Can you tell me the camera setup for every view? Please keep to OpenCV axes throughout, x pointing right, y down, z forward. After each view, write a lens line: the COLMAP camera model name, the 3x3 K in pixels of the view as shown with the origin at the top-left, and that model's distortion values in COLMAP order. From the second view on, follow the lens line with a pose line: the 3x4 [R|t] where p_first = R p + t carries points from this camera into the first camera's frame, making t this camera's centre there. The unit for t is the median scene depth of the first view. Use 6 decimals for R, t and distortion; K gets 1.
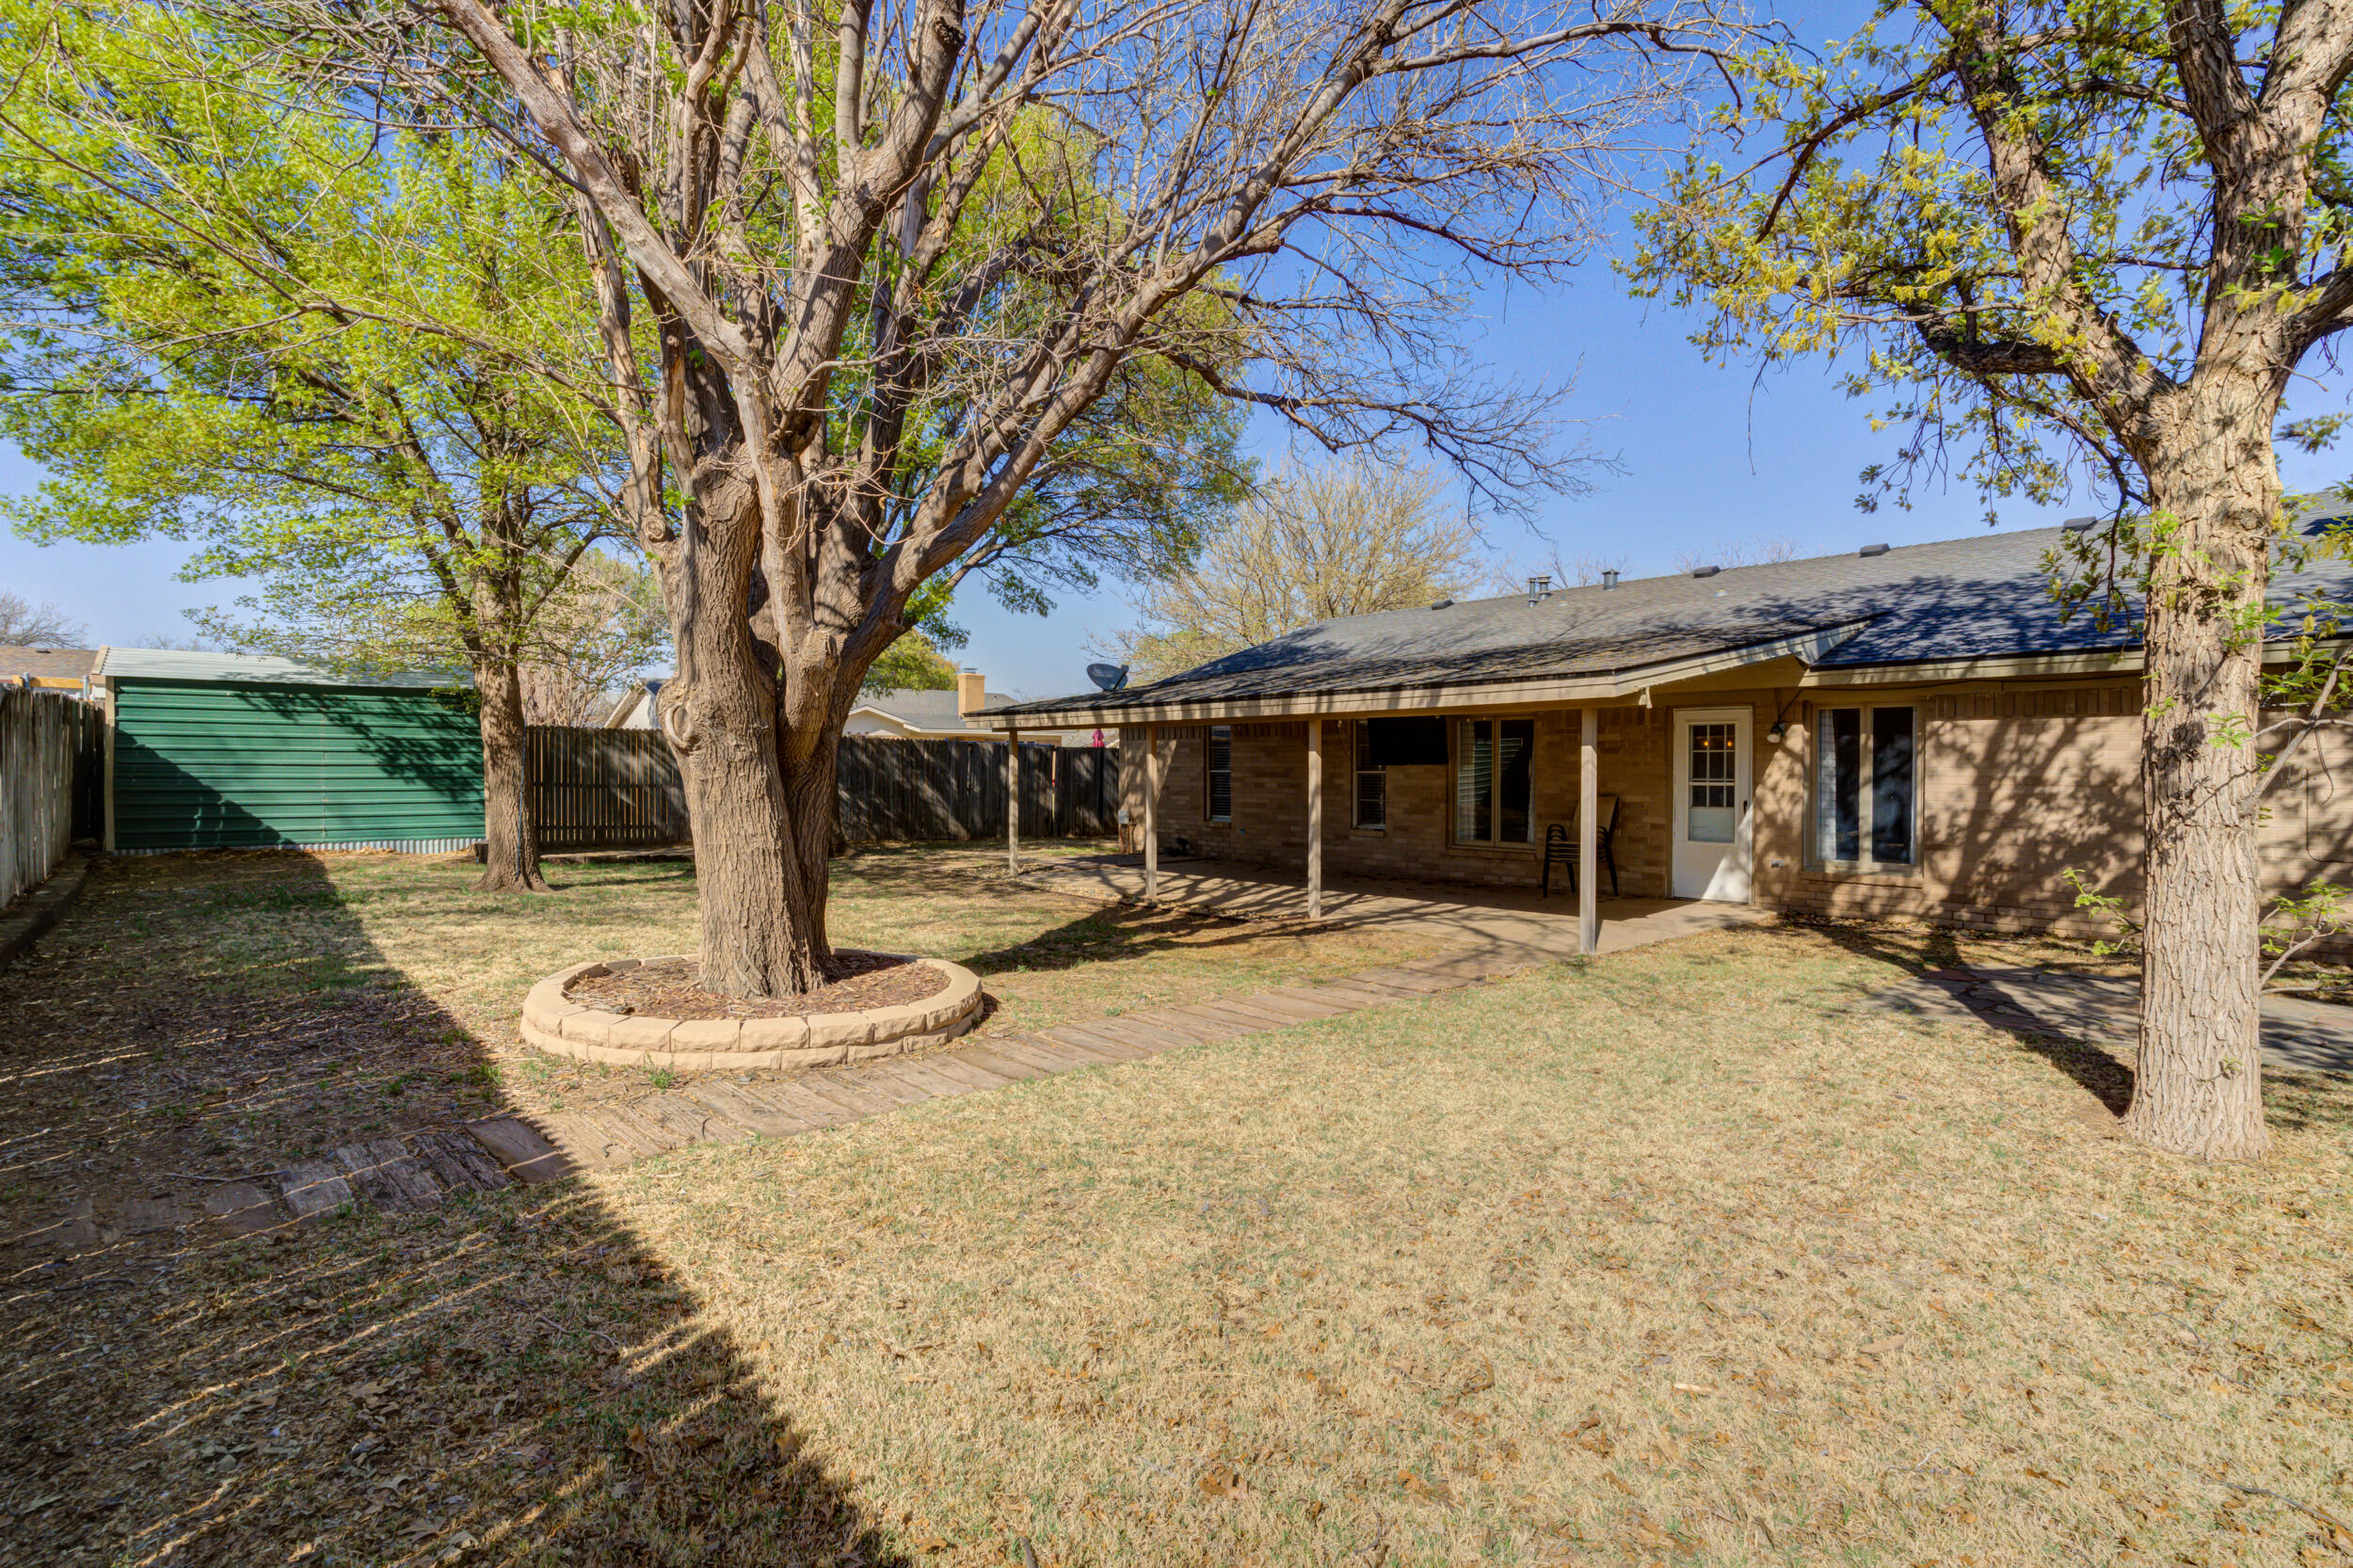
lens RADIAL K [[1158.6, 0, 1146.5], [0, 1158.6, 784.0], [0, 0, 1]] dist [-0.061328, 0.045092]
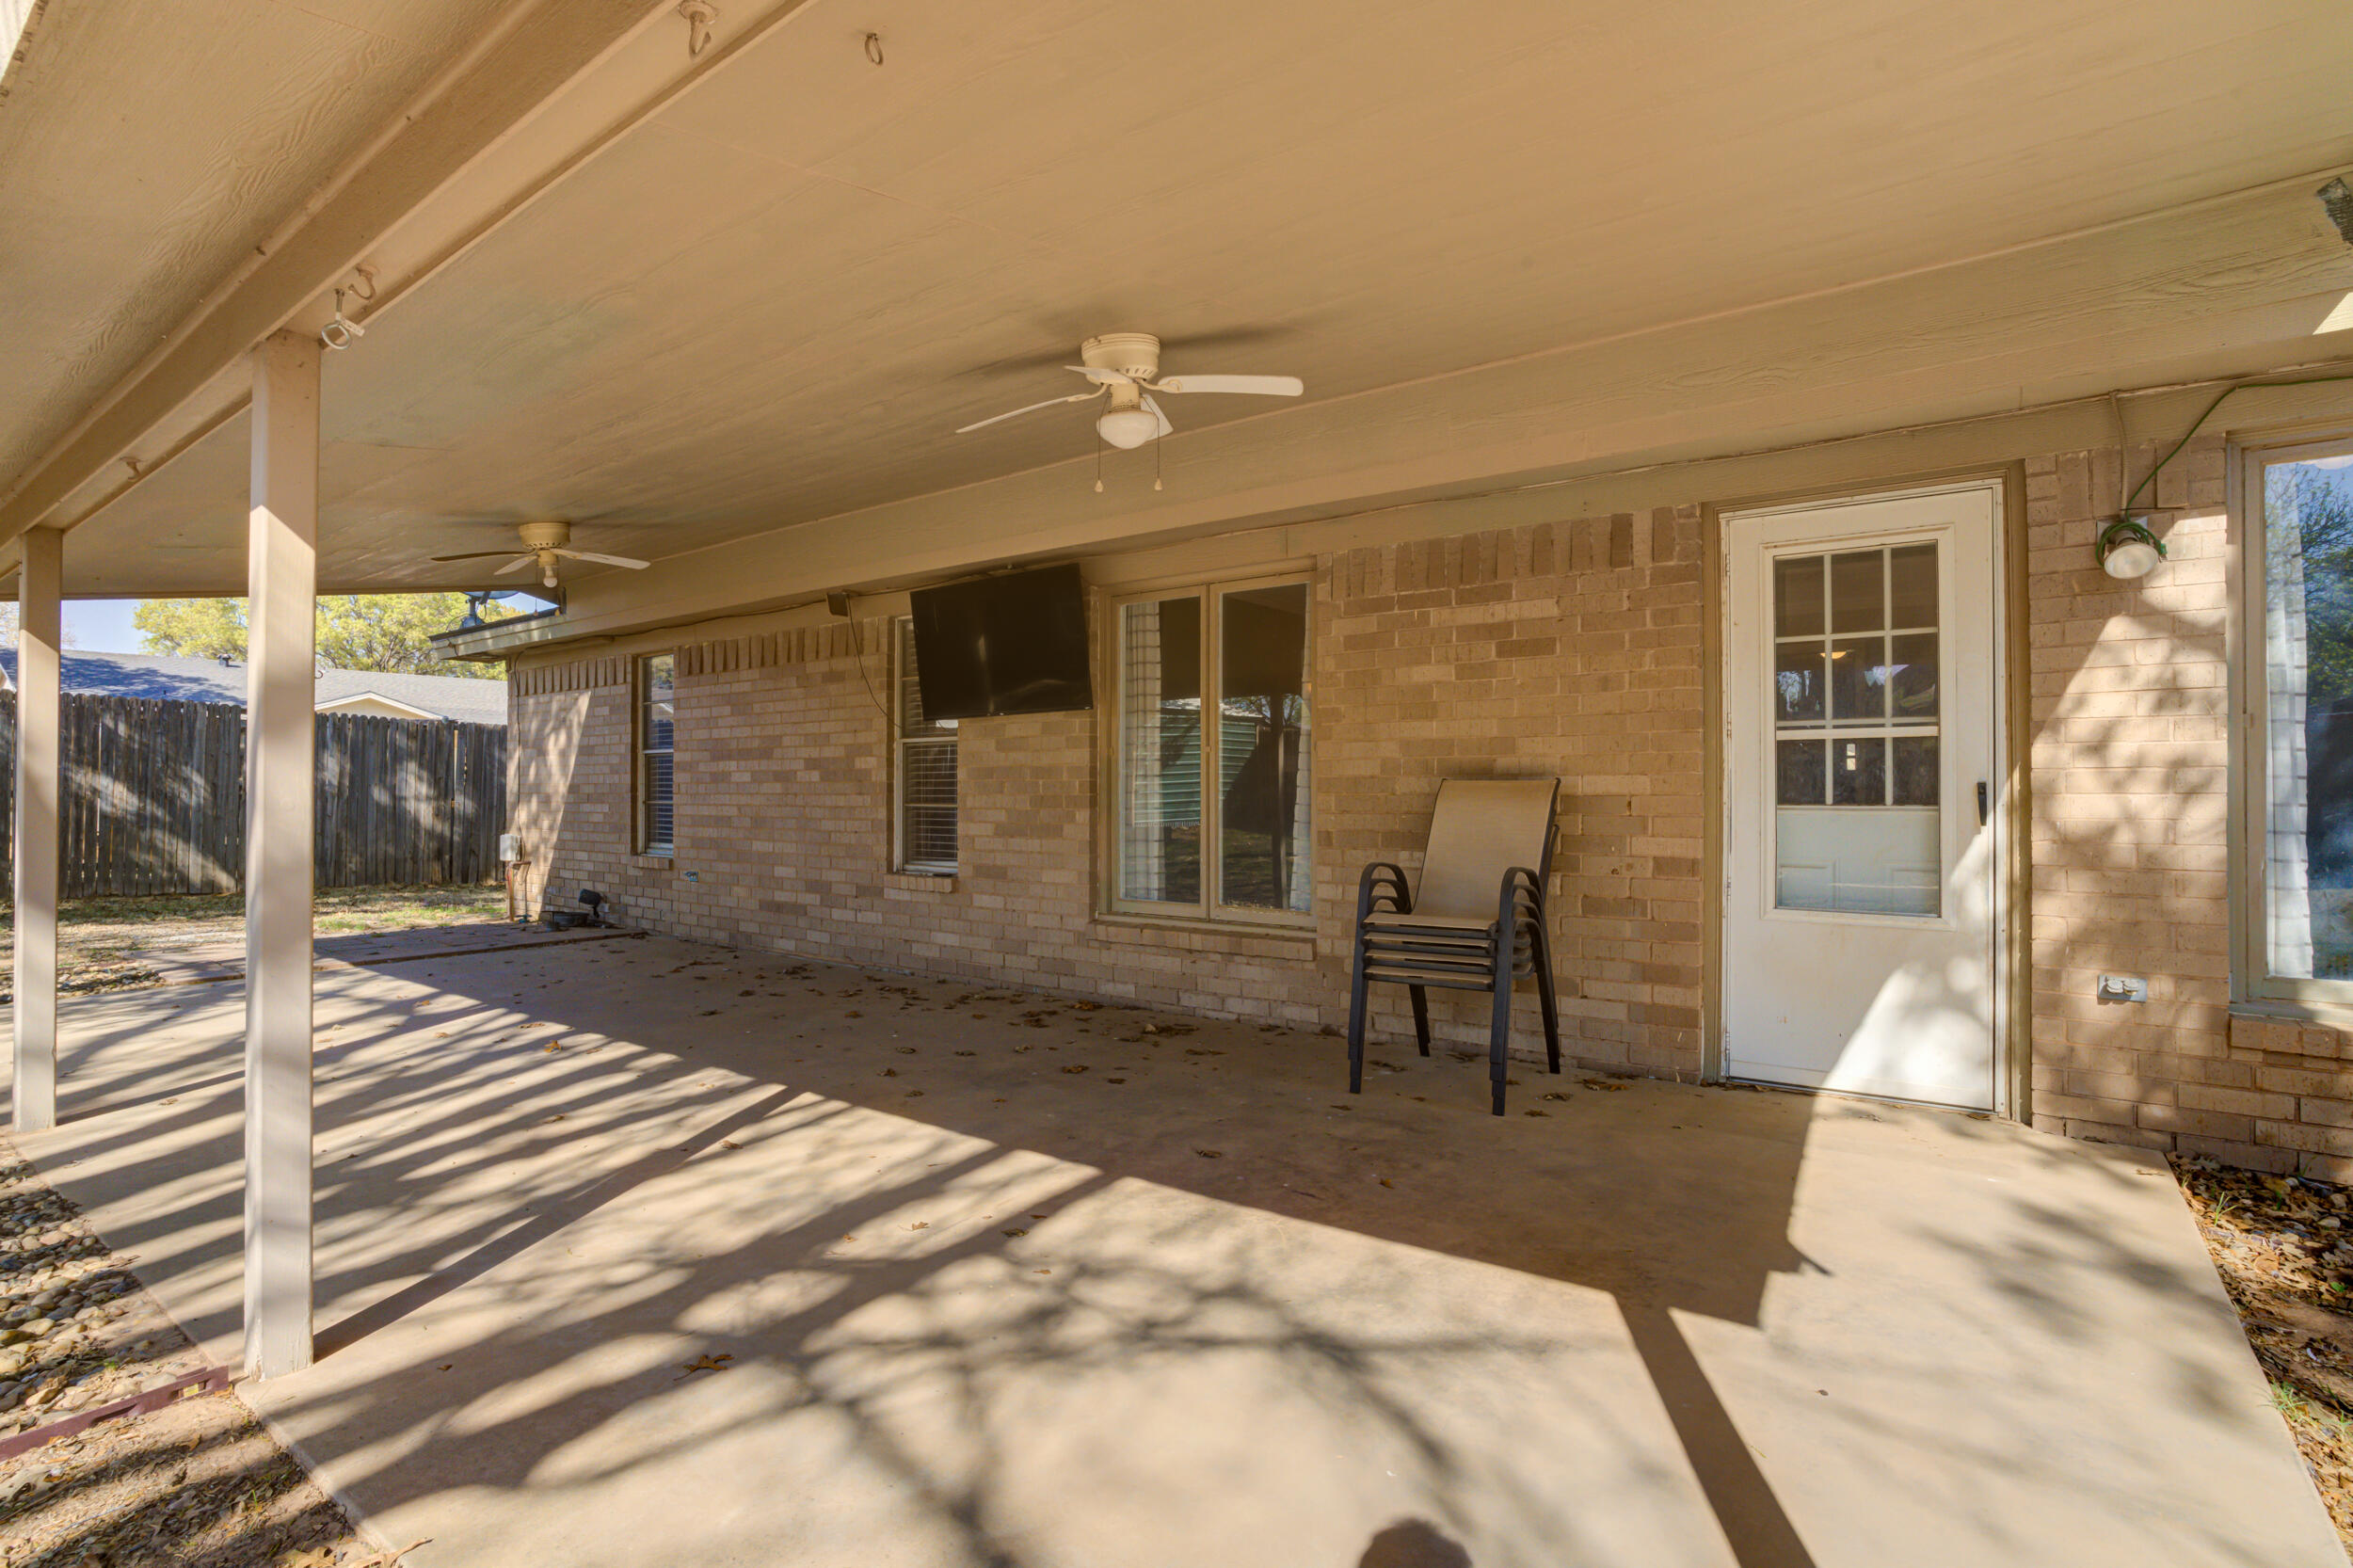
lens RADIAL K [[1187.0, 0, 1185.2], [0, 1187.0, 775.7], [0, 0, 1]] dist [-0.076308, 0.048204]
pose [[0.969798, 0.007091, 0.243807, 0.235417], [0.000346, 0.999536, -0.030449, 0.019941], [-0.243910, 0.029613, 0.969346, 0.732299]]
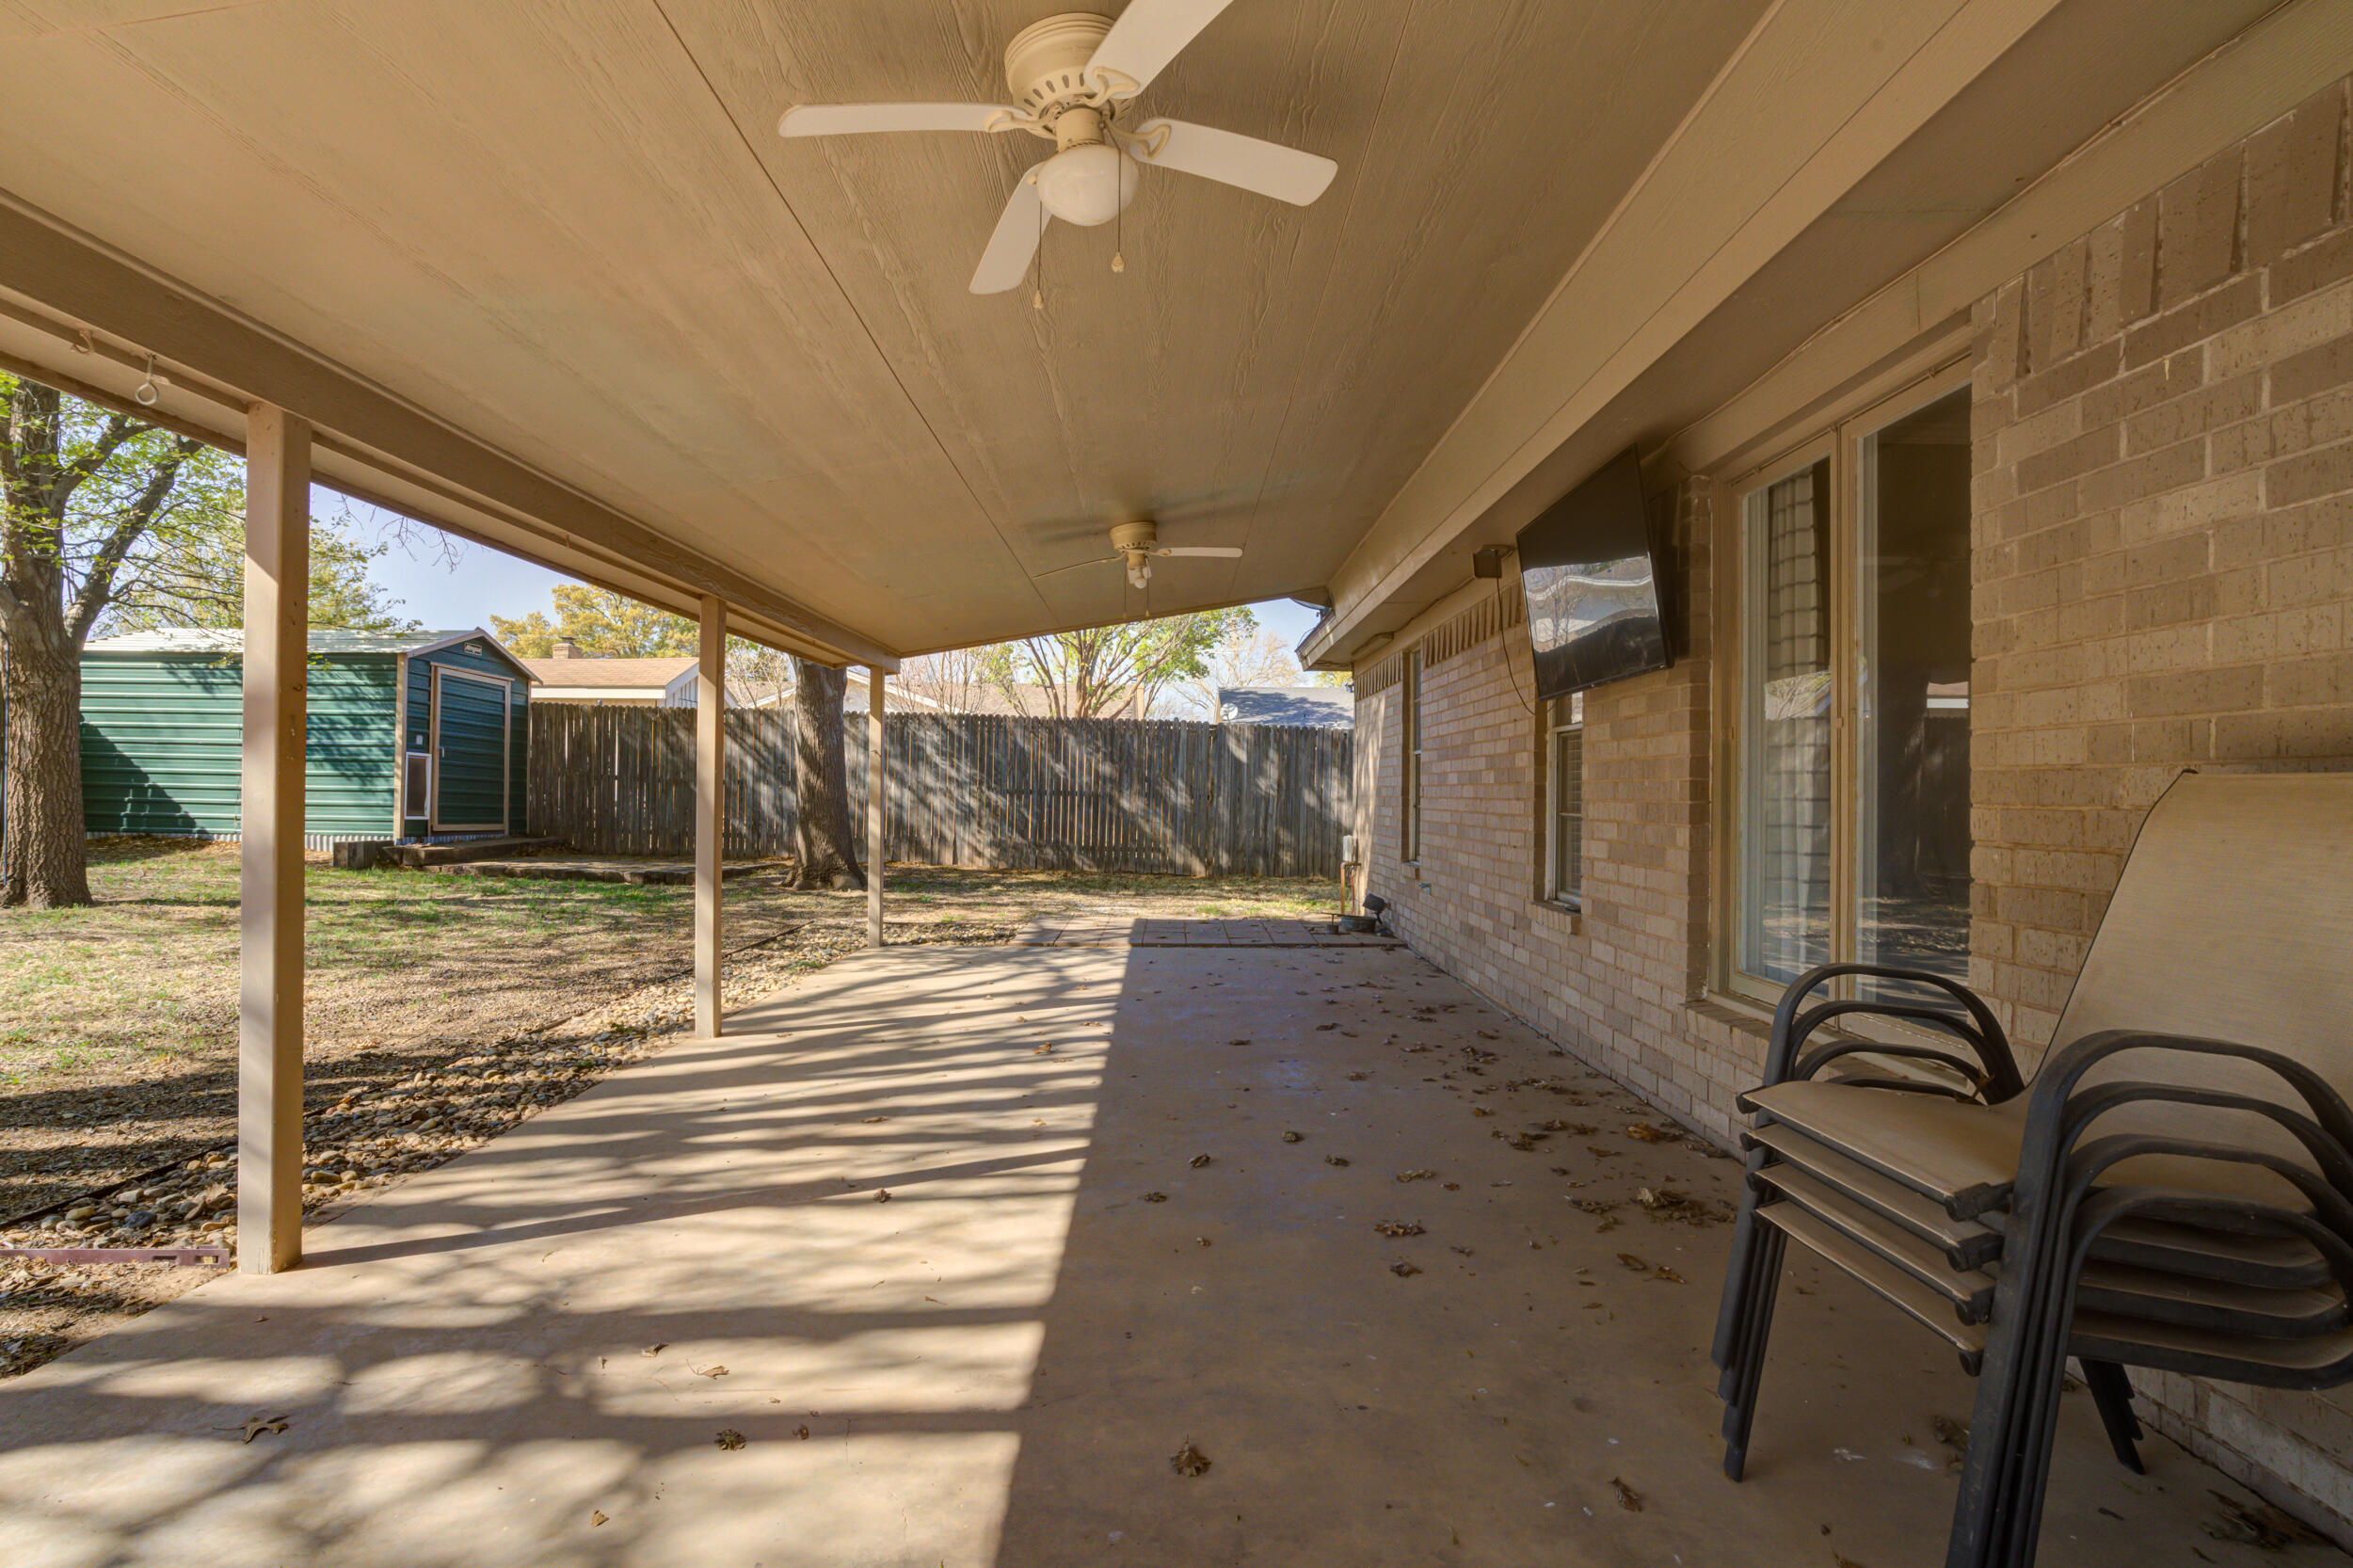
lens RADIAL K [[1166.6, 0, 1198.5], [0, 1166.6, 780.5], [0, 0, 1]] dist [-0.059447, 0.031280]
pose [[0.745108, 0.001586, -0.666942, 0.453531], [-0.019856, 0.999607, -0.019806, 0.014929], [0.666649, 0.028001, 0.744846, 0.933033]]
